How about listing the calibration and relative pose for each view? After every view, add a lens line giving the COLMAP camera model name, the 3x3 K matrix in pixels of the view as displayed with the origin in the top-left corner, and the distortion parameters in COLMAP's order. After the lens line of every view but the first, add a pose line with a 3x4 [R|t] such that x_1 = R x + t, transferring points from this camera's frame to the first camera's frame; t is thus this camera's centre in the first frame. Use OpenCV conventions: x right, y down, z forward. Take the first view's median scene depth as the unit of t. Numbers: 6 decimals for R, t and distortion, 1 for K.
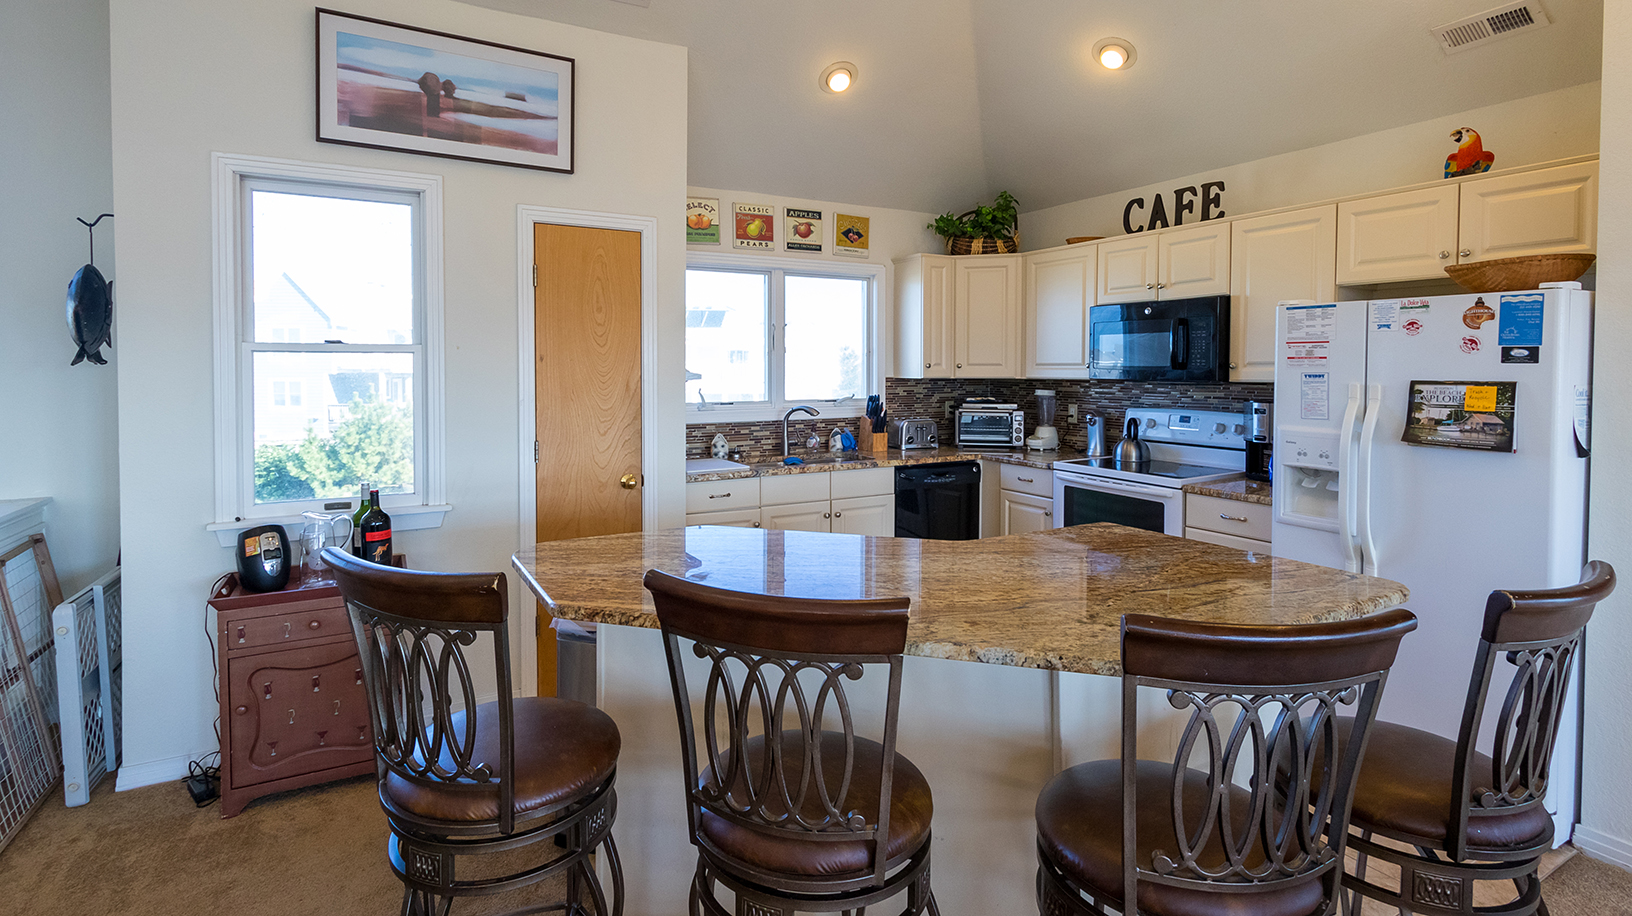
lens RADIAL K [[835.4, 0, 919.5], [0, 835.4, 385.8], [0, 0, 1]] dist [-0.000165, 0.000058]
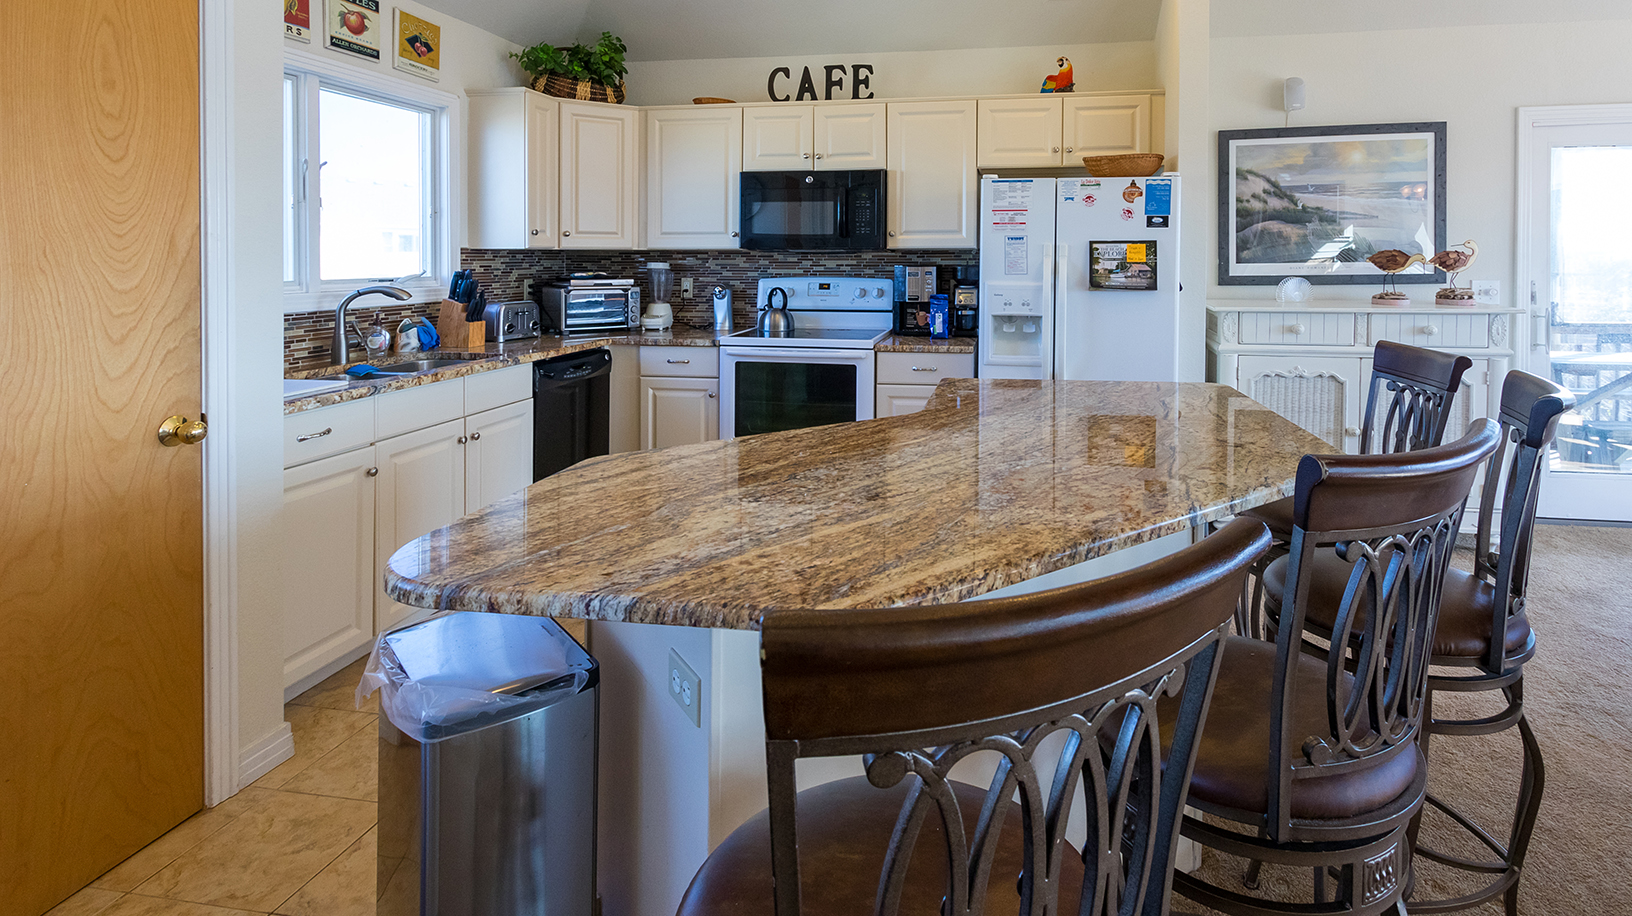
lens RADIAL K [[793.7, 0, 765.0], [0, 793.7, 282.8], [0, 0, 1]] dist [0.001686, 0.000046]
pose [[0.646753, -0.016528, 0.762520, -0.480254], [0.023994, 0.999711, 0.001318, 0.031716], [-0.762322, 0.017444, 0.646963, 0.404929]]
